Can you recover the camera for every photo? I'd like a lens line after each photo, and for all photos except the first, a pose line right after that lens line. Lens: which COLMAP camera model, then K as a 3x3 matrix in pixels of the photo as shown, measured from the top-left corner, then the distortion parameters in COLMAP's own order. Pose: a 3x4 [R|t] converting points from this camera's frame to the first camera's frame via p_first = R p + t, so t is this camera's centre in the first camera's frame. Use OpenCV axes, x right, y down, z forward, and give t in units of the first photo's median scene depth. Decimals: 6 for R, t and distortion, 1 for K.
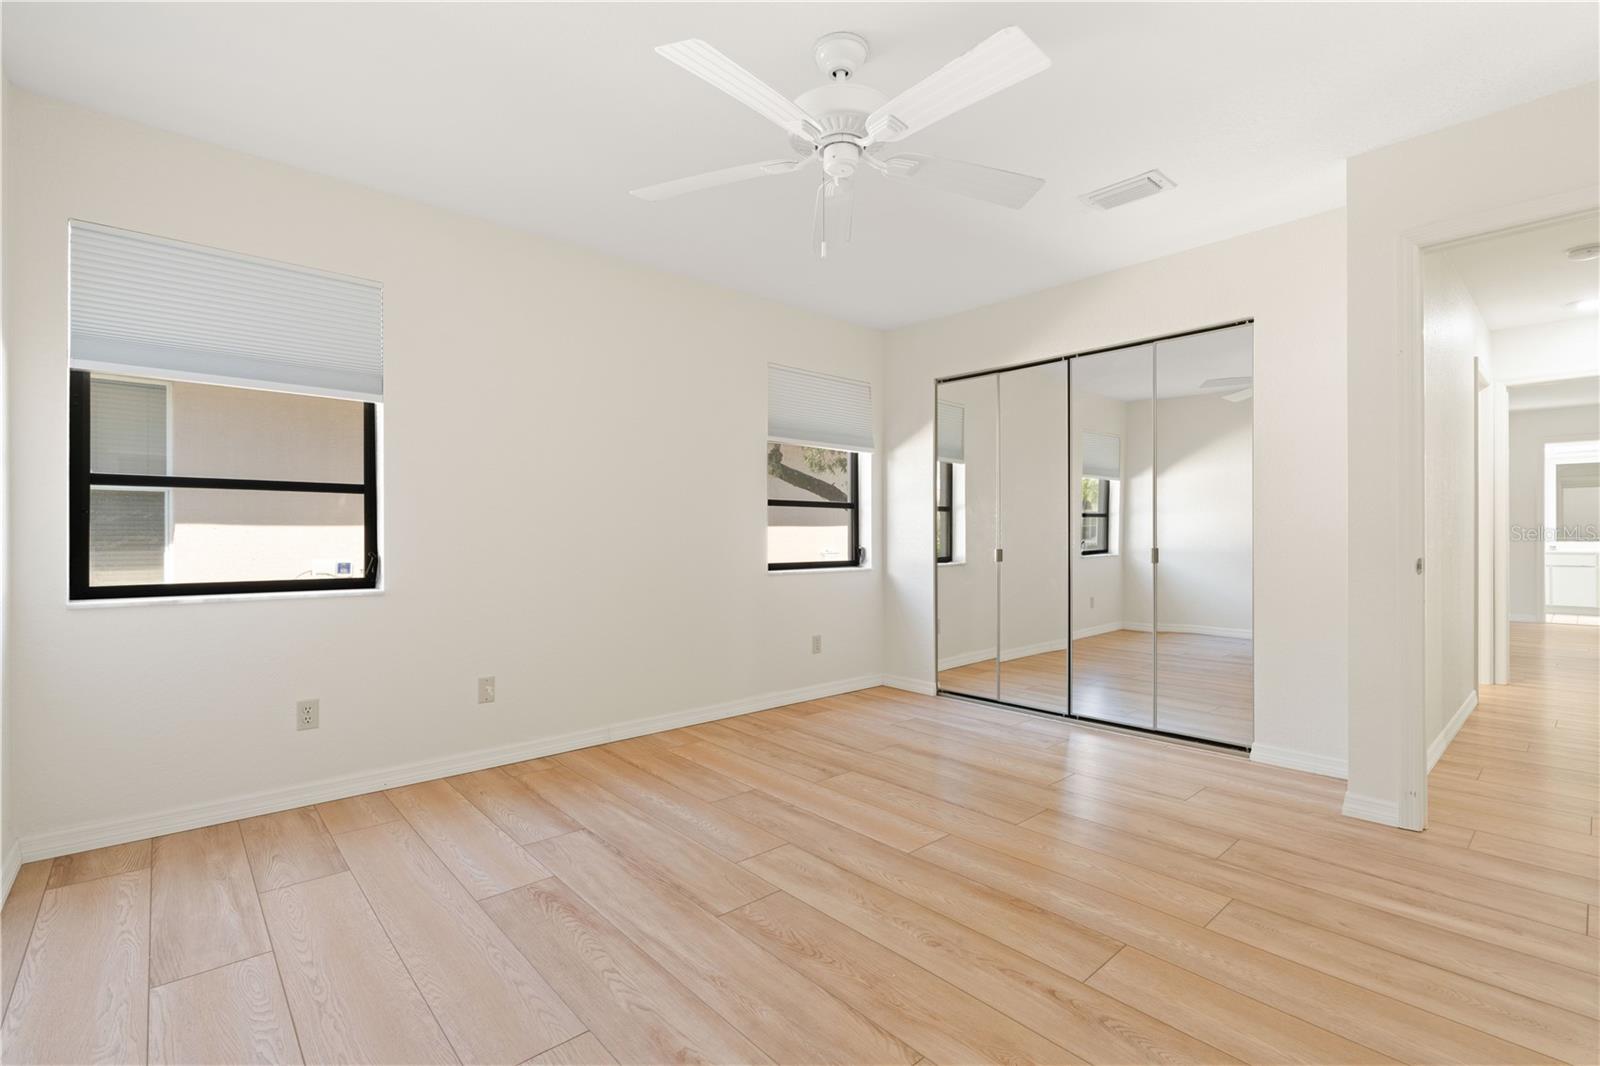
lens RADIAL K [[717.0, 0, 788.4], [0, 717.0, 505.9], [0, 0, 1]] dist [-0.009407, 0.003286]
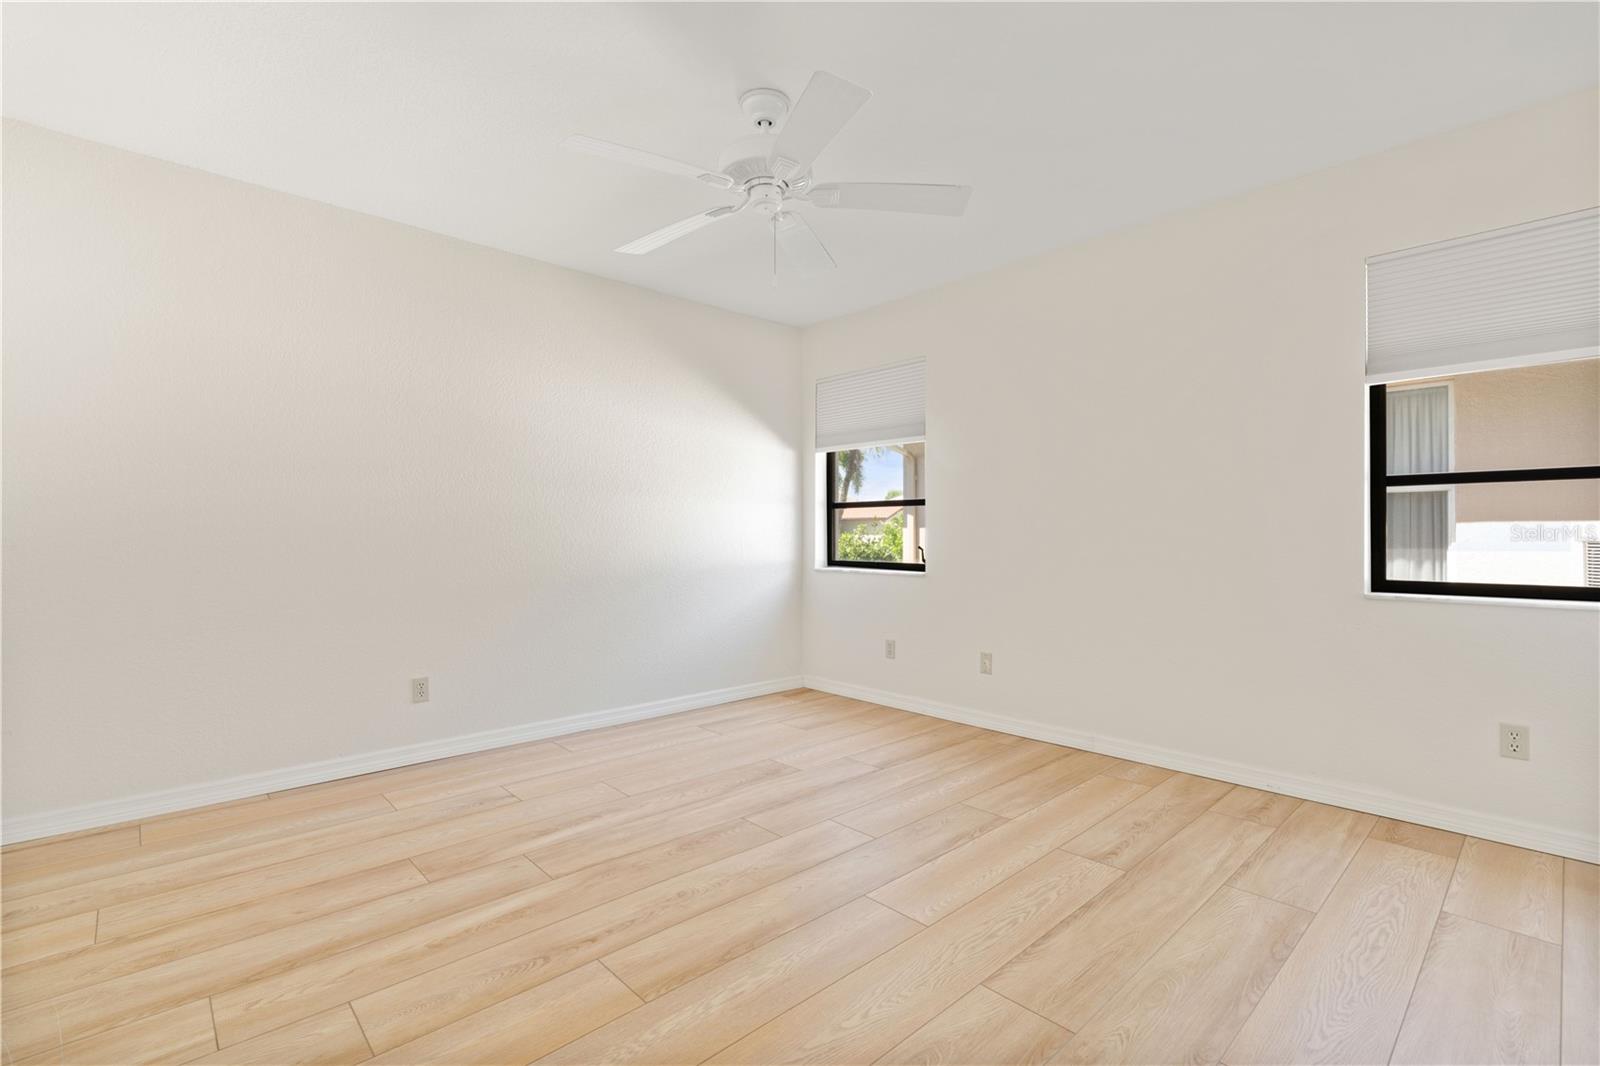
lens RADIAL K [[717.0, 0, 803.4], [0, 717.0, 538.2], [0, 0, 1]] dist [-0.009407, 0.003286]
pose [[0.031775, 0.005508, -0.999480, 0.727997], [0.042379, 0.999078, 0.006853, 0.027672], [0.998596, -0.042575, 0.031512, 0.642700]]
